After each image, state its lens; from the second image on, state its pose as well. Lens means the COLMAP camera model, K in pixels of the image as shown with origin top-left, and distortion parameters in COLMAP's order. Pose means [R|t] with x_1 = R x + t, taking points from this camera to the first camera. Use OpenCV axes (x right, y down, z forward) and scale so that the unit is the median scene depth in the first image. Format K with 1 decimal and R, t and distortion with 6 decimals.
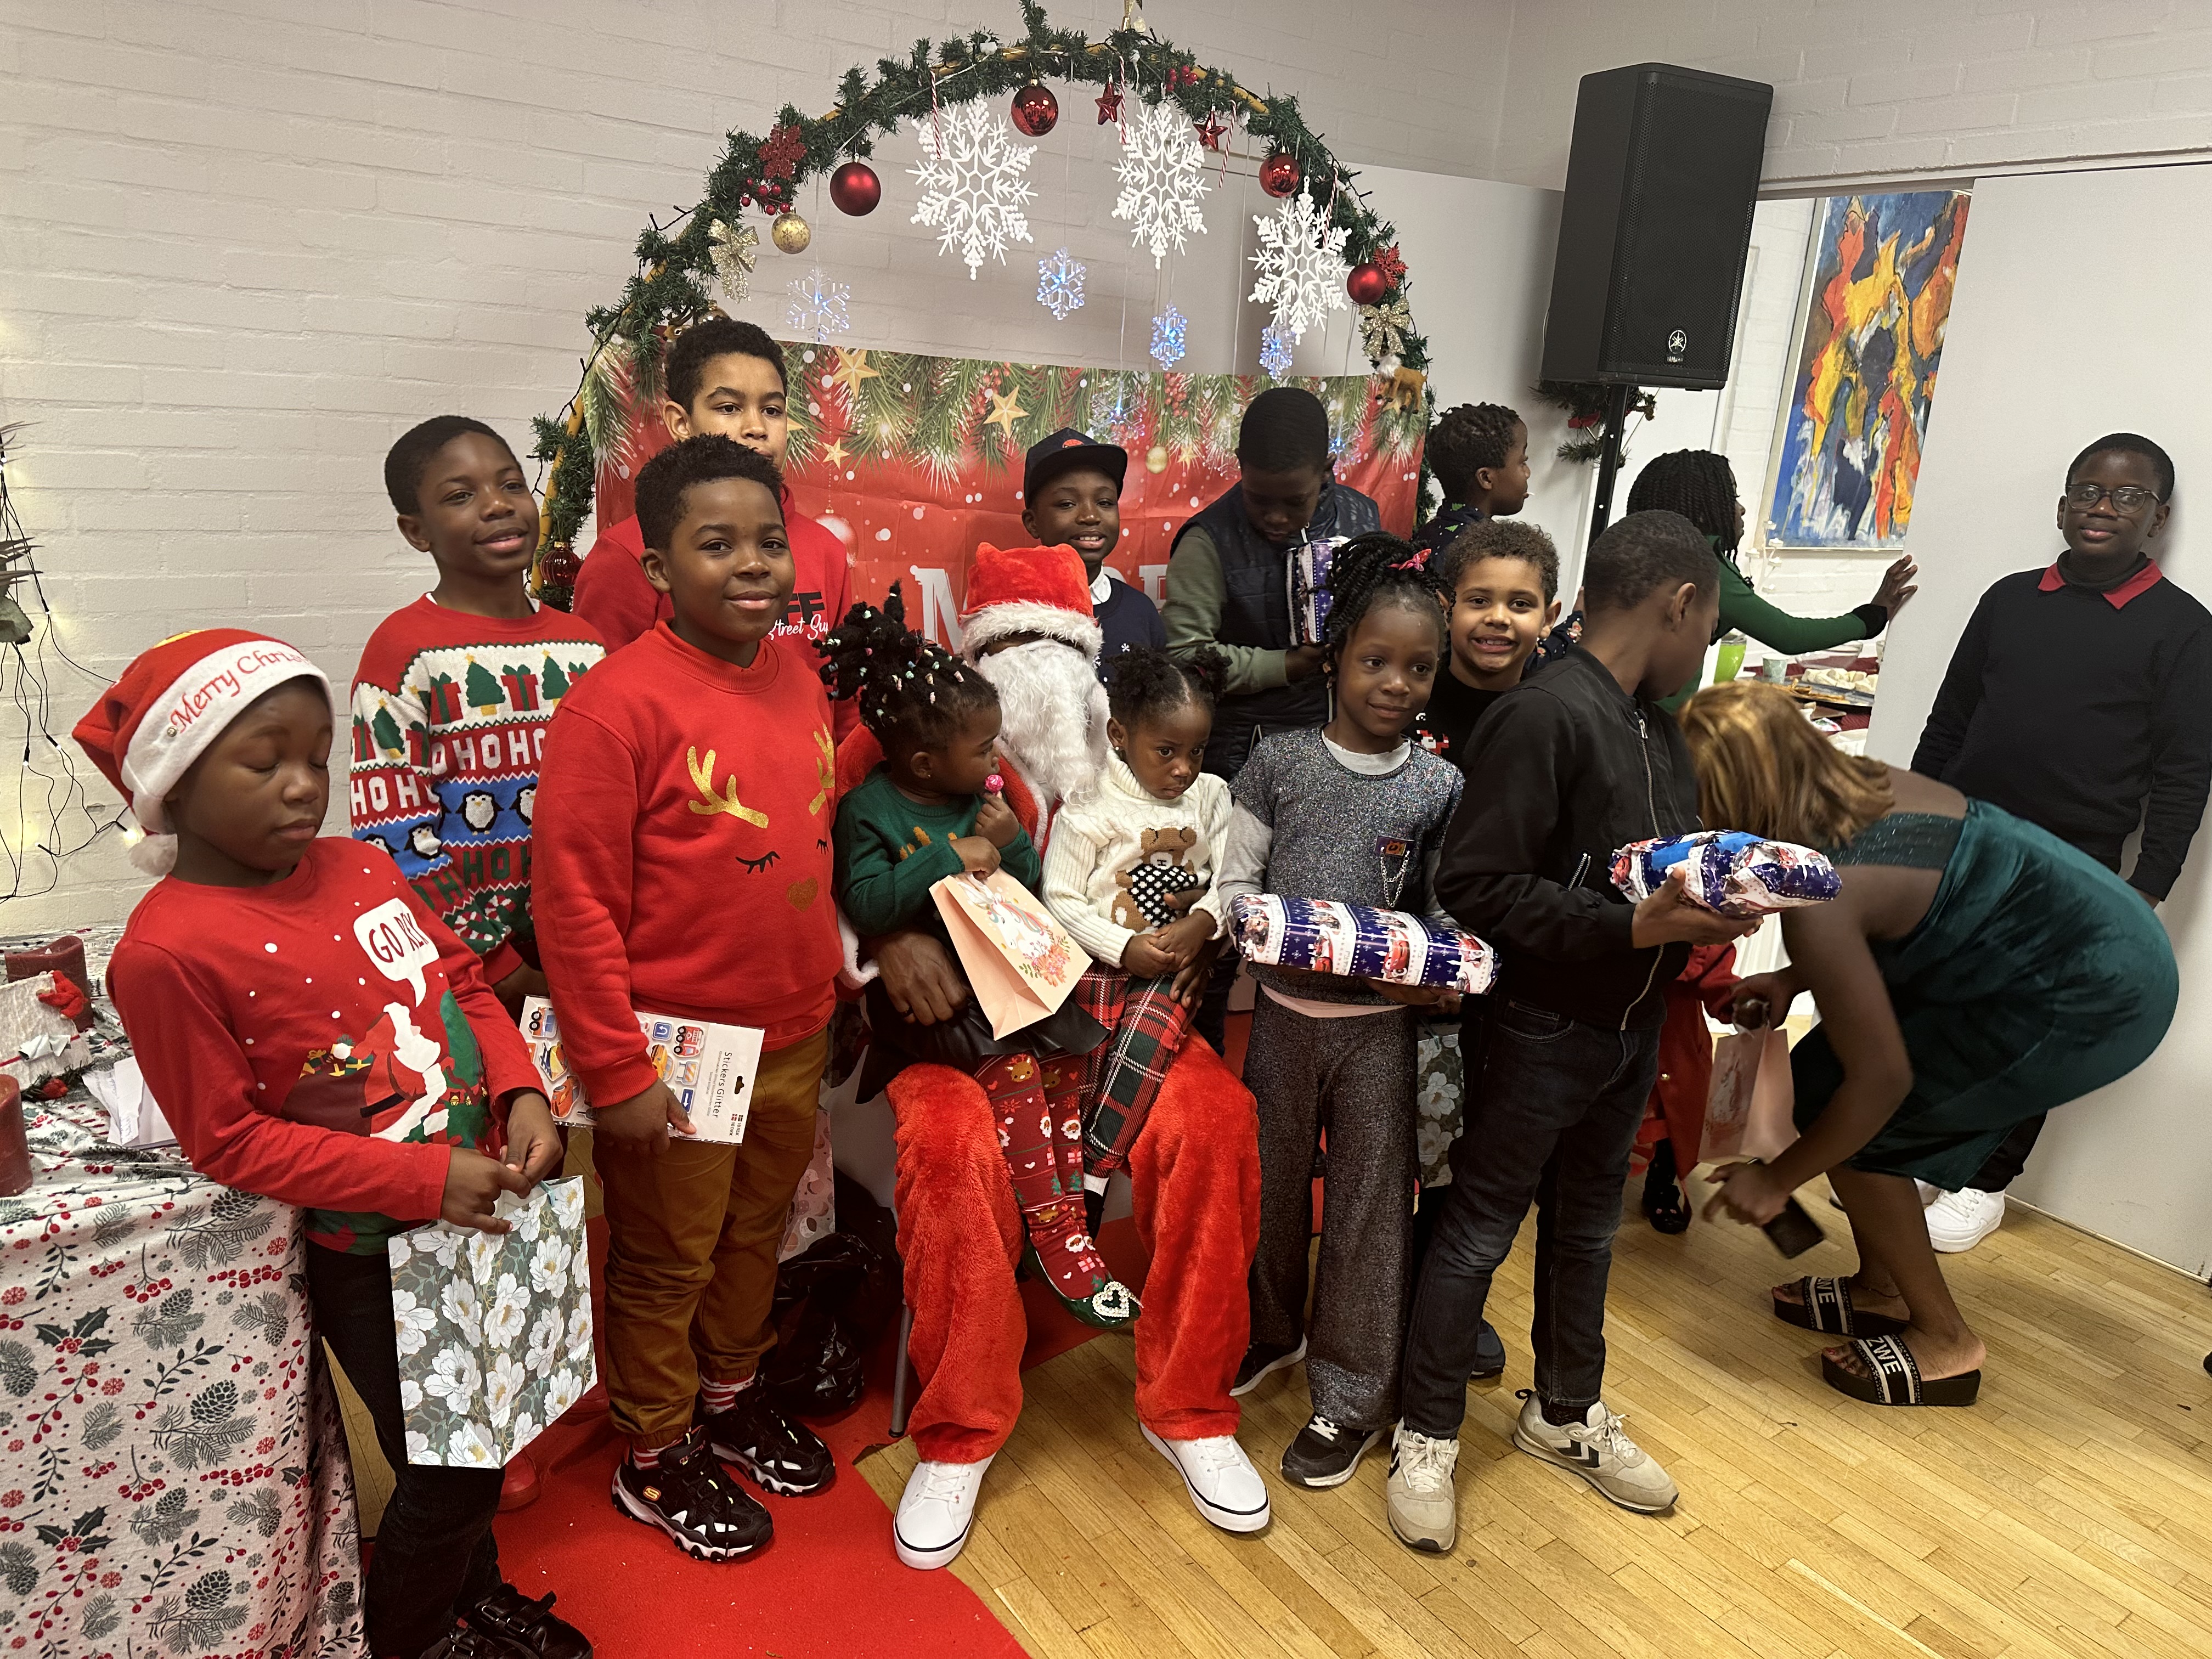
lens RADIAL K [[1529.9, 0, 1113.2], [0, 1529.9, 817.1], [0, 0, 1]] dist [0.001898, -0.011601]
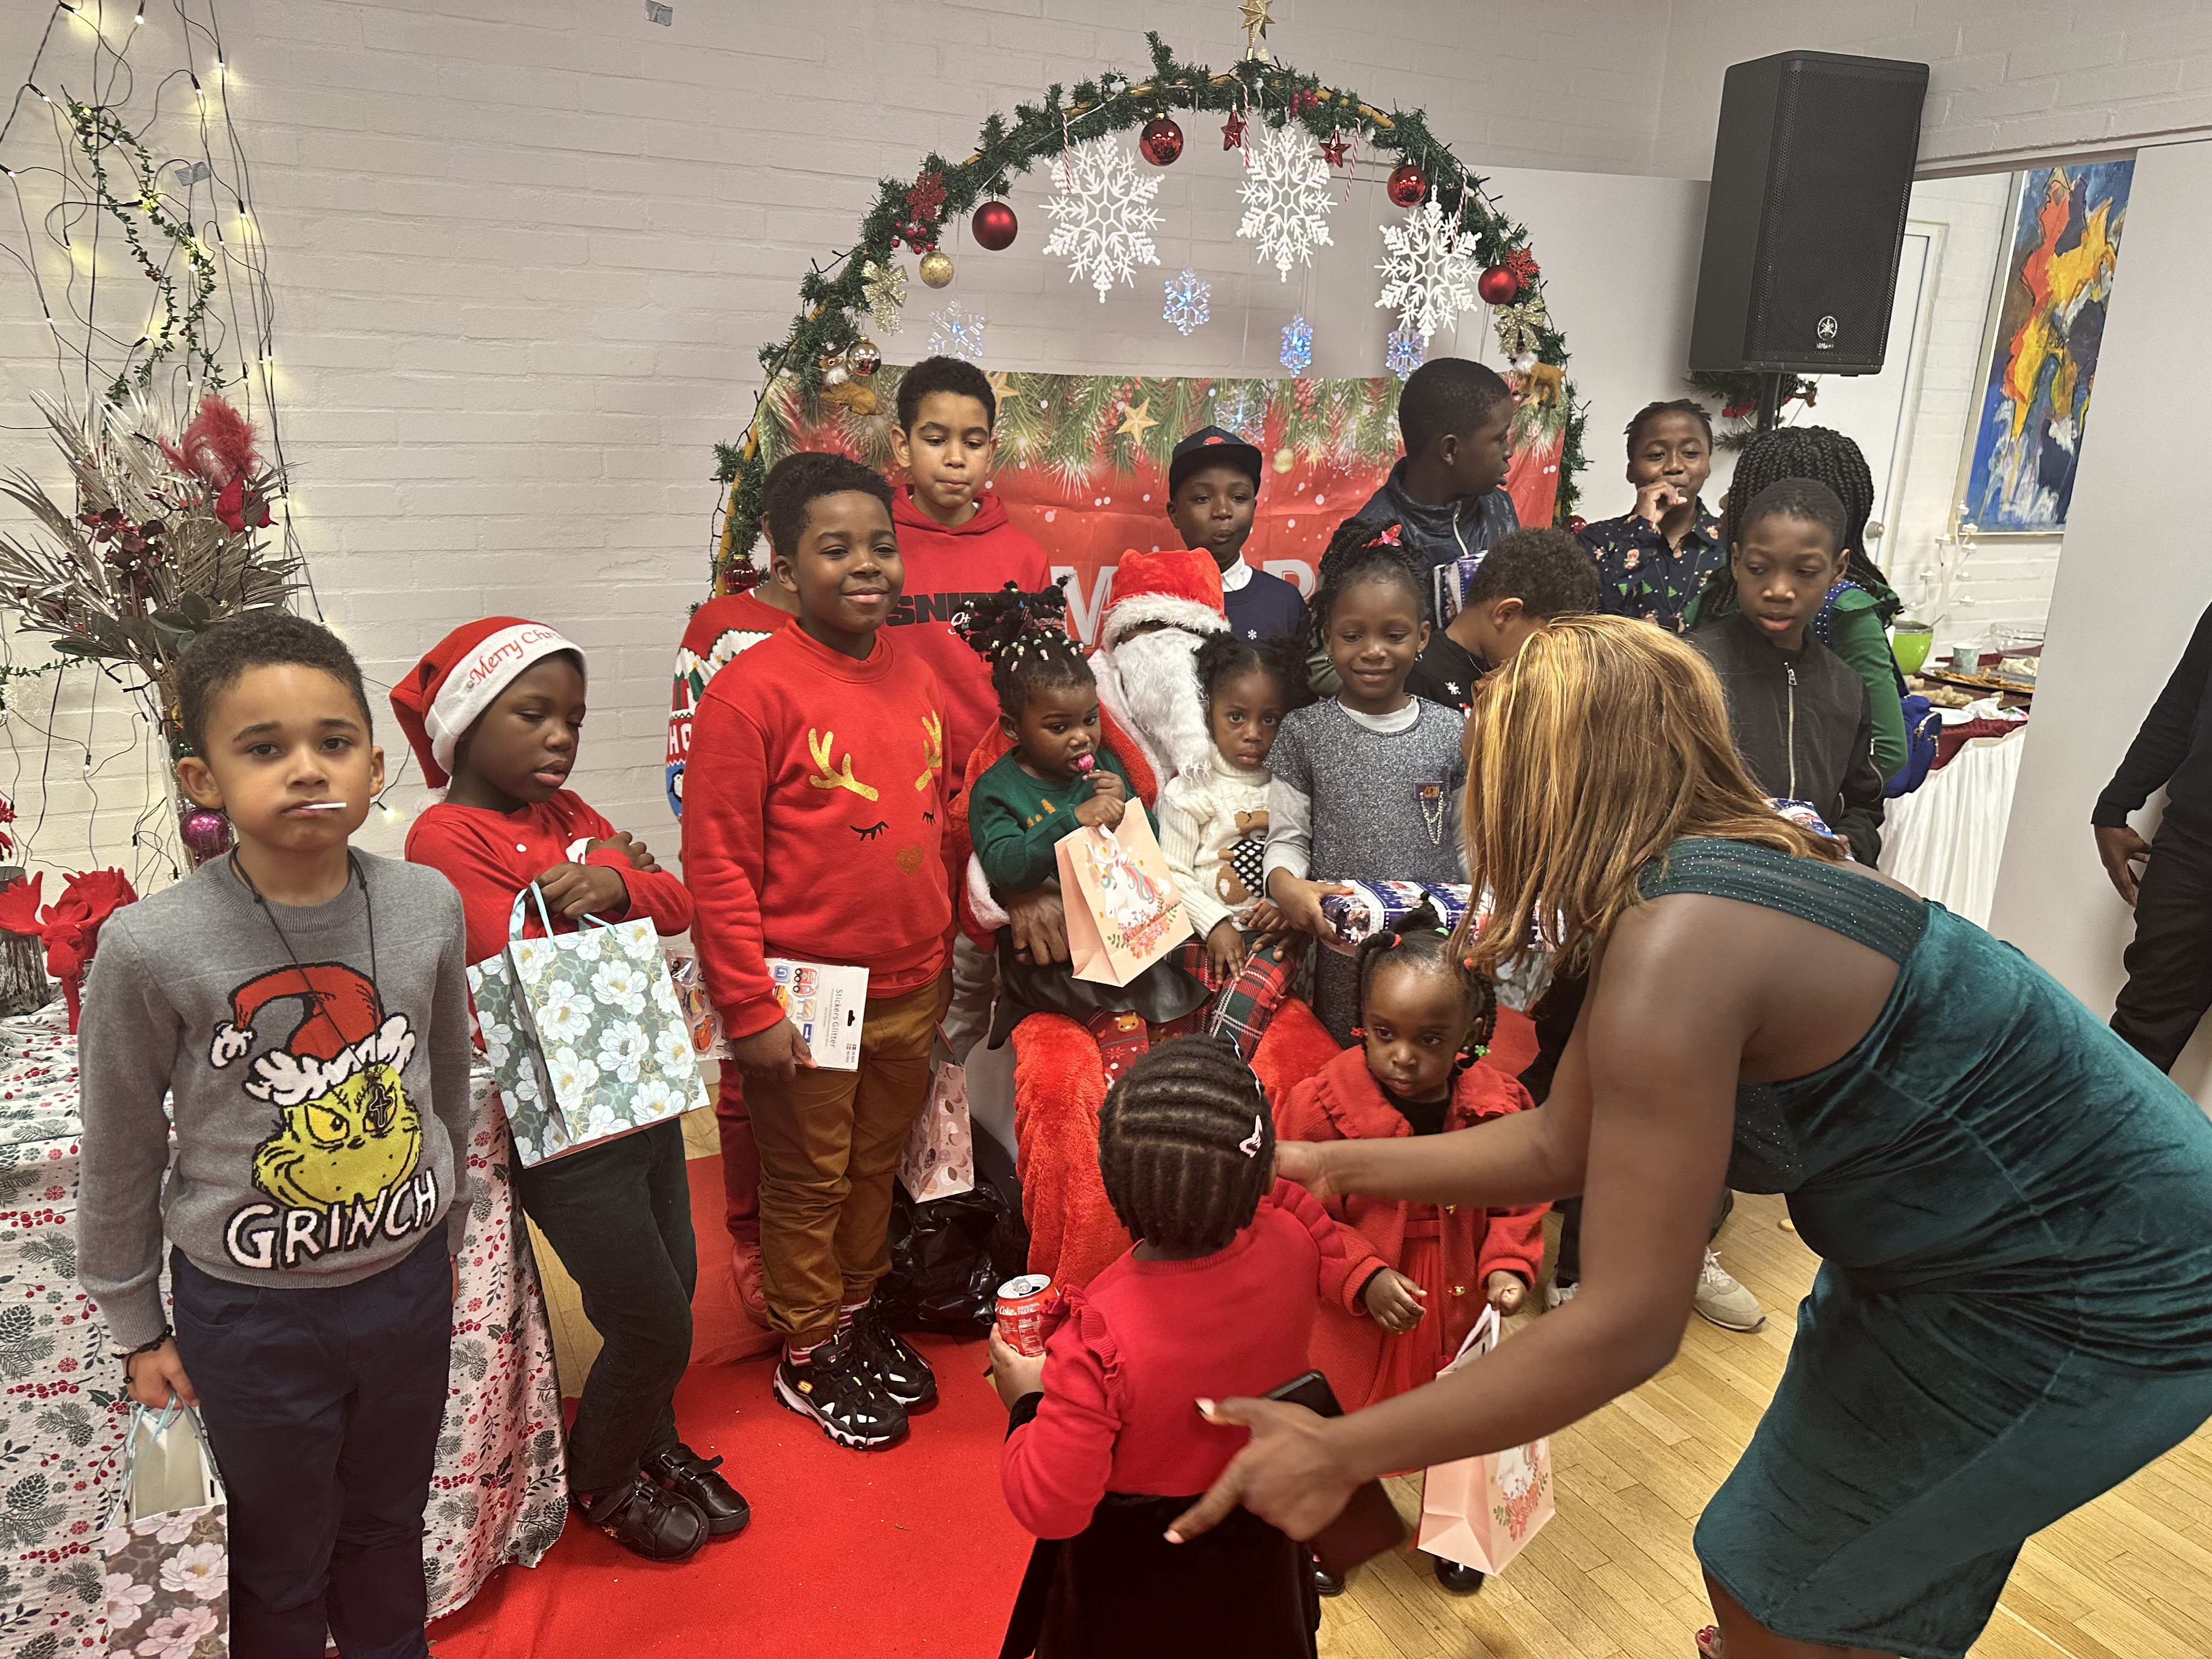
lens RADIAL K [[1527.9, 0, 1104.3], [0, 1527.9, 833.2], [0, 0, 1]] dist [-0.000494, -0.010605]
pose [[0.989099, 0.003846, -0.147199, 0.069706], [-0.002921, 0.999975, 0.006505, 0.018139], [0.147220, -0.006004, 0.989086, -0.073259]]
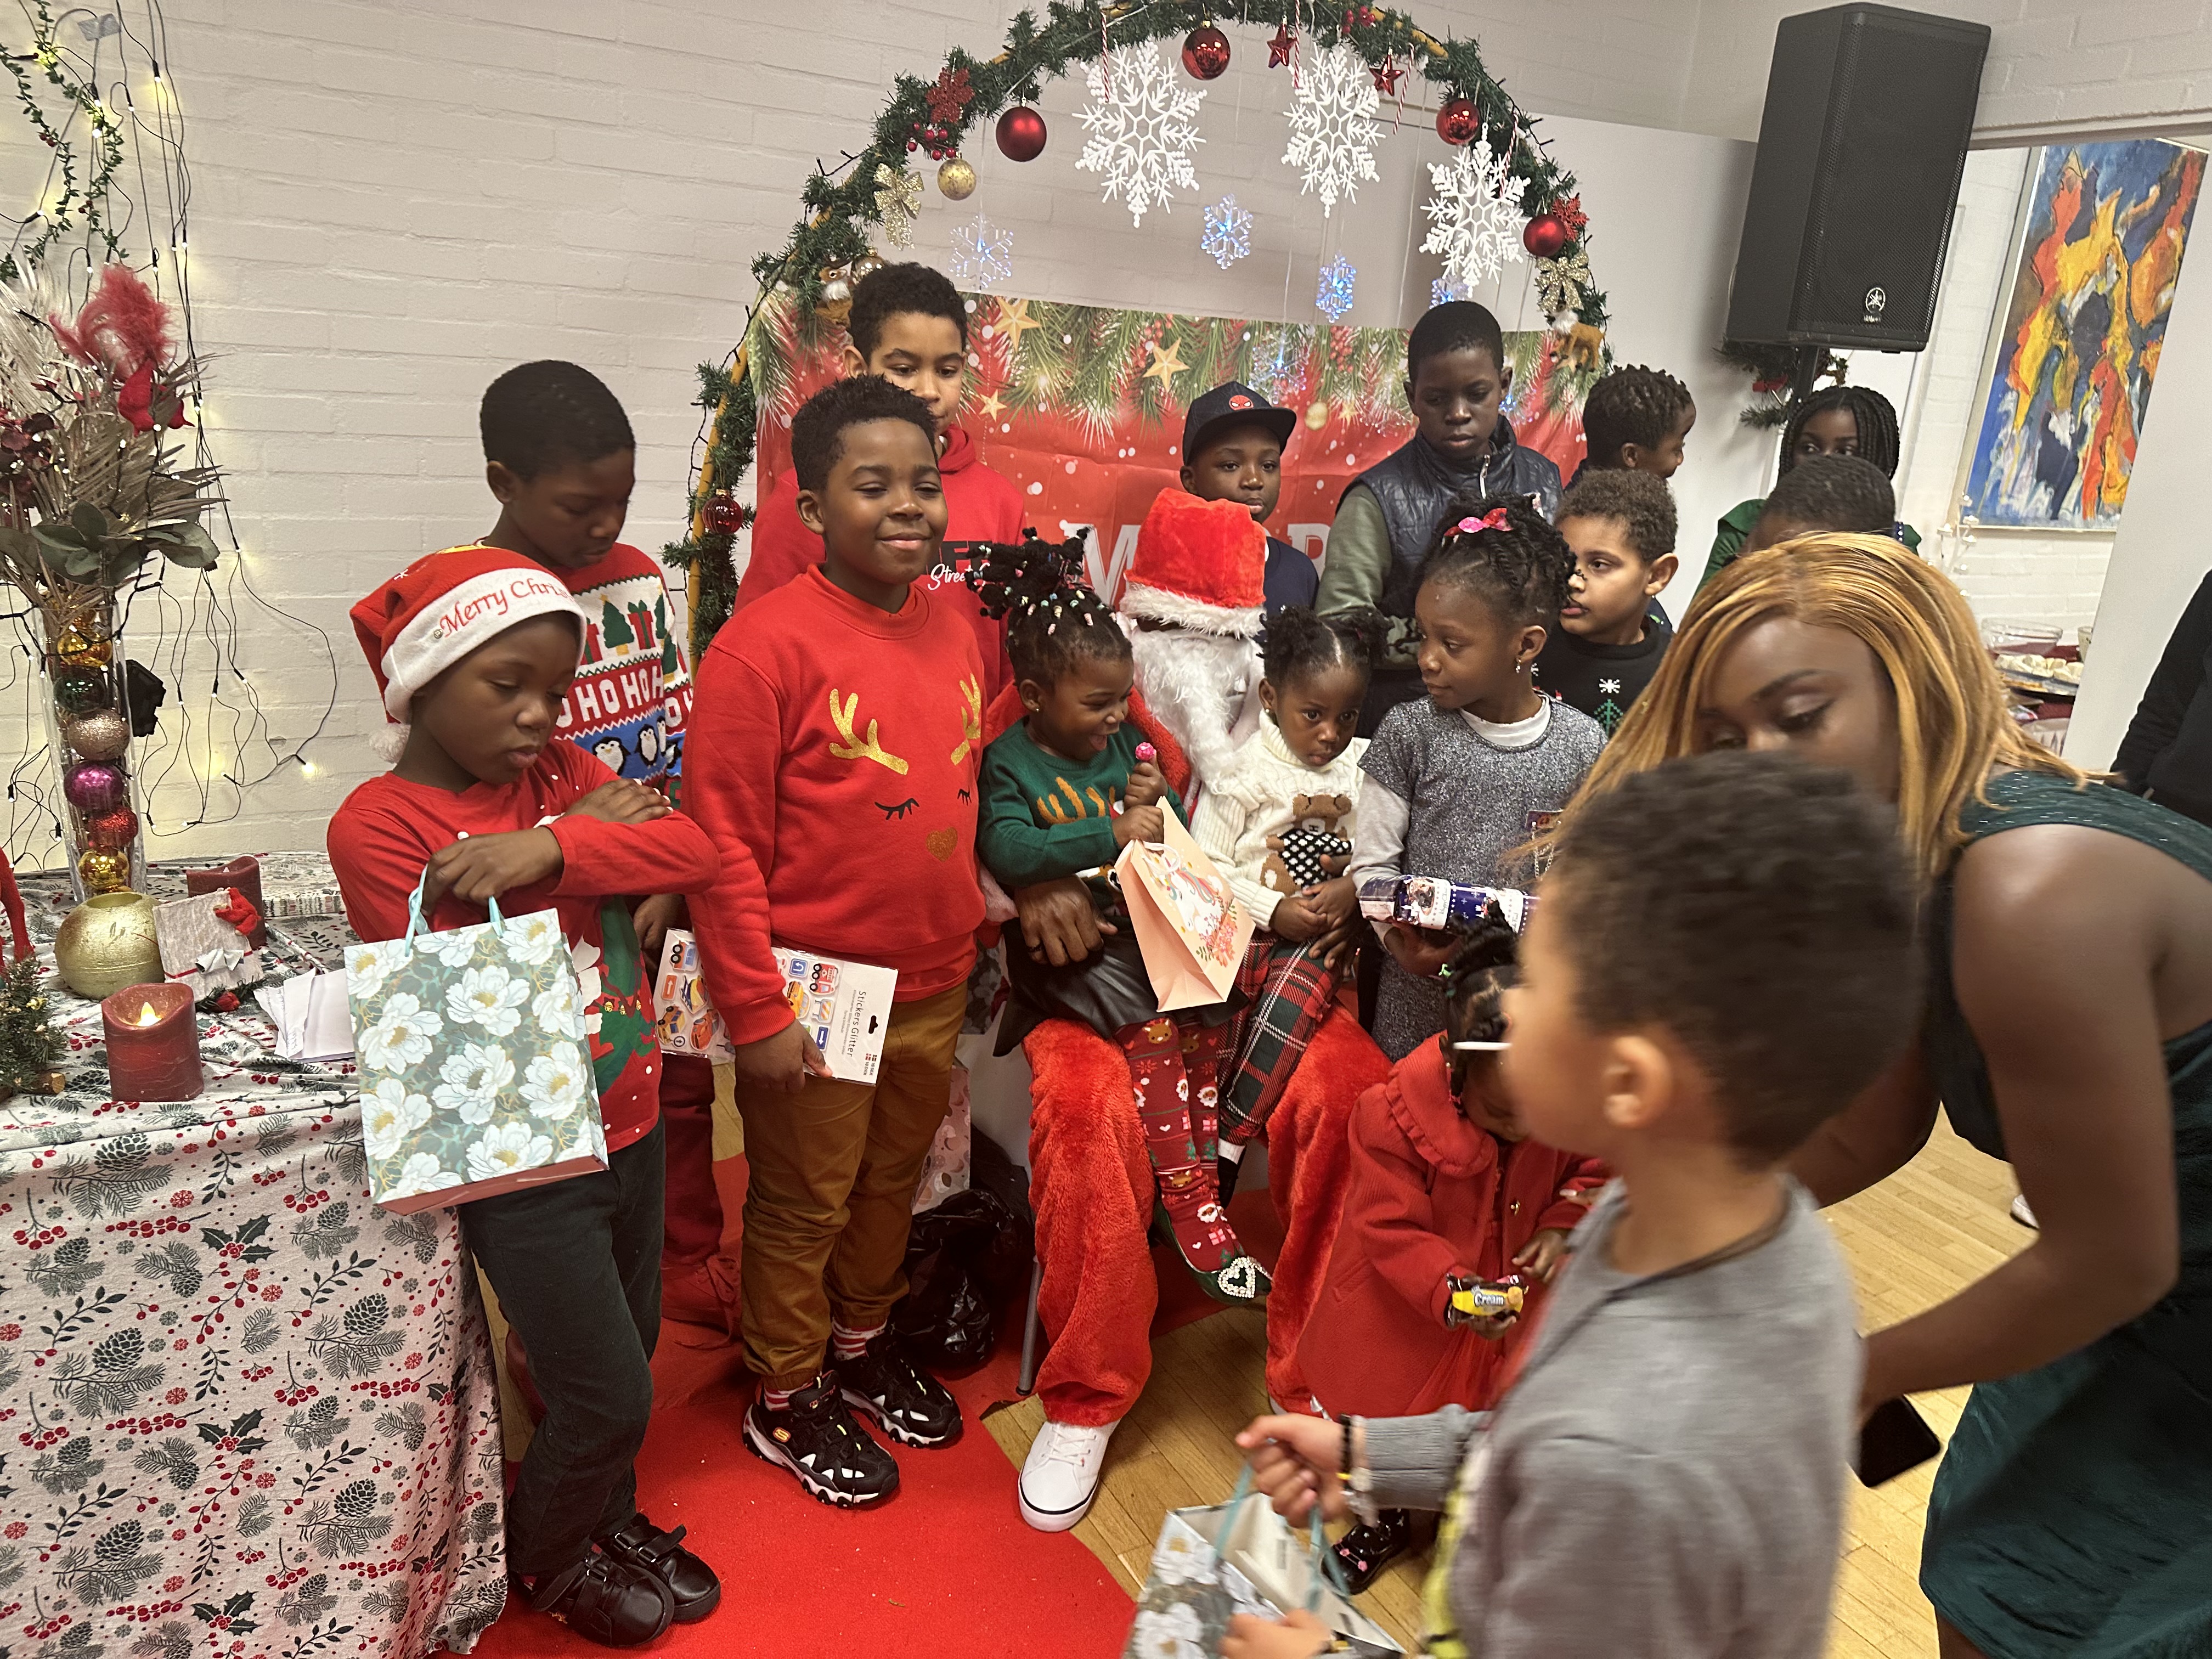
lens RADIAL K [[1531.9, 0, 1112.1], [0, 1531.9, 811.9], [0, 0, 1]] dist [-0.003687, -0.007568]
pose [[0.995276, 0.032962, -0.091319, -0.005935], [-0.031879, 0.999403, 0.013290, 0.010478], [0.091703, -0.010316, 0.995733, 0.018584]]
